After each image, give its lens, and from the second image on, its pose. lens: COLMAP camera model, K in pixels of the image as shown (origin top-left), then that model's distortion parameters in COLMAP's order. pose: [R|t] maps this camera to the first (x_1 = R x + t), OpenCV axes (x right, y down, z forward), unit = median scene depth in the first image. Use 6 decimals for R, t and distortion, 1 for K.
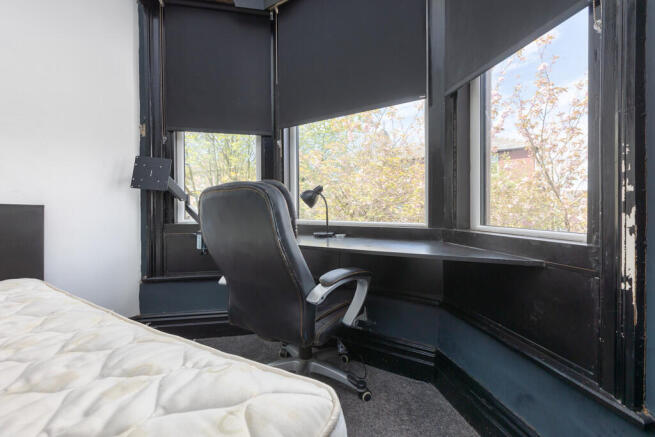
lens RADIAL K [[298.4, 0, 326.9], [0, 298.4, 210.0], [0, 0, 1]] dist [0.000645, -0.000073]
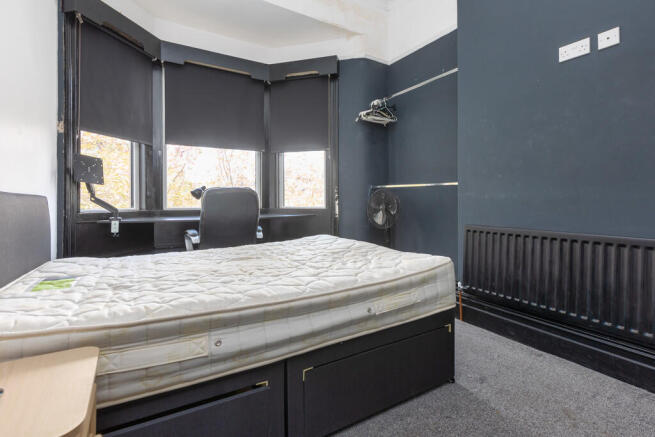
lens RADIAL K [[298.4, 0, 326.9], [0, 298.4, 210.0], [0, 0, 1]] dist [0.000645, -0.000073]
pose [[0.431794, -0.032580, 0.901384, -2.041290], [0.007622, 0.999444, 0.032473, 0.002684], [-0.901940, -0.007151, 0.431802, -0.554695]]
